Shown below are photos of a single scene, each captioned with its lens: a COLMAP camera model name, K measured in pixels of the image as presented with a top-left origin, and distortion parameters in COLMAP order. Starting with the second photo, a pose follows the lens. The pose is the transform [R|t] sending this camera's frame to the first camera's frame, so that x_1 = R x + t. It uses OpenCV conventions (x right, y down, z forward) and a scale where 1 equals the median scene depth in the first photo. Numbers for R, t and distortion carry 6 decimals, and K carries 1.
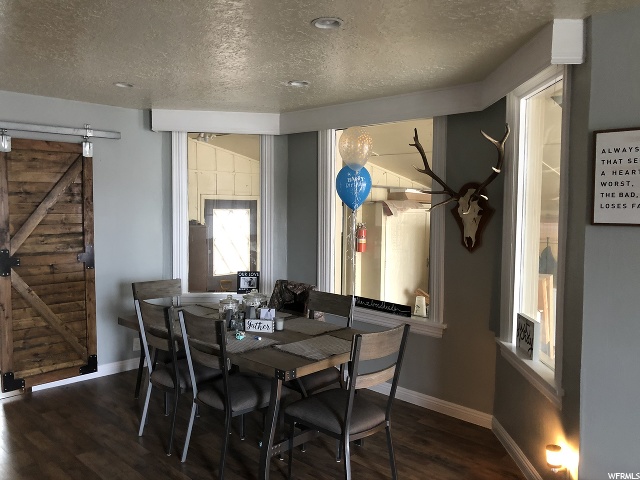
lens RADIAL K [[525.8, 0, 318.5], [0, 525.8, 234.8], [0, 0, 1]] dist [0.064947, -0.078988]
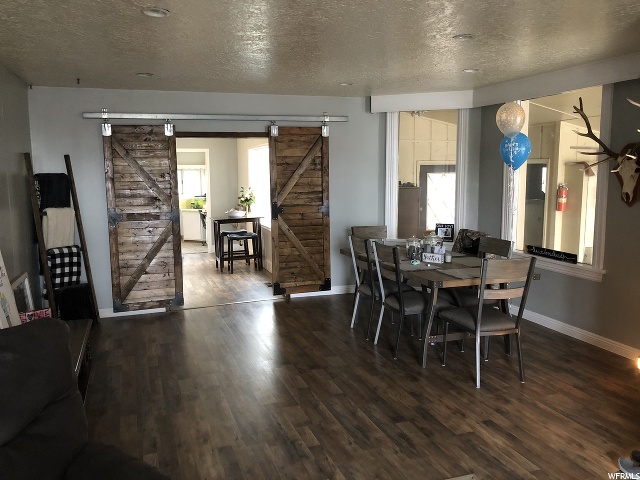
lens RADIAL K [[525.8, 0, 318.5], [0, 525.8, 234.8], [0, 0, 1]] dist [0.064947, -0.078988]
pose [[0.894590, 0.034697, -0.445538, 0.183762], [-0.006531, 0.997890, 0.064598, 0.022348], [0.446840, -0.054879, 0.892929, -0.271077]]
